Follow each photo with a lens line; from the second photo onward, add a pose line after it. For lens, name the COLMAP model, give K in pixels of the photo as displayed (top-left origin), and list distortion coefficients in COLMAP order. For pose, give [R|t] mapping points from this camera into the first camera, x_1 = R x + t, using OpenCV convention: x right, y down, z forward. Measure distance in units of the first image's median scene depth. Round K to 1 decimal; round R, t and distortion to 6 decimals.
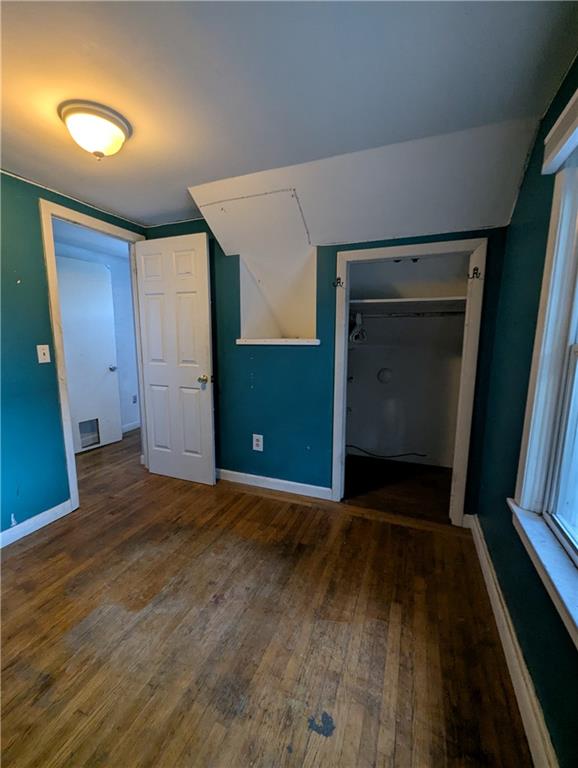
lens RADIAL K [[320.1, 0, 288.7], [0, 320.1, 385.4], [0, 0, 1]] dist [-0.001909, -0.000753]
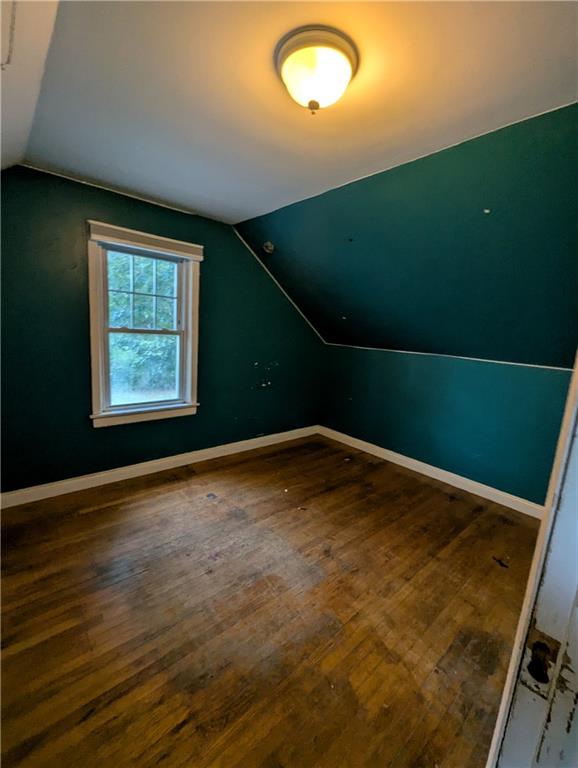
lens RADIAL K [[320.1, 0, 289.8], [0, 320.1, 383.2], [0, 0, 1]] dist [-0.001909, -0.000753]
pose [[-0.888418, -0.138902, 0.437515, -1.018925], [0.000371, 0.952901, 0.303281, -0.339393], [-0.459035, 0.269602, -0.846523, 1.931849]]
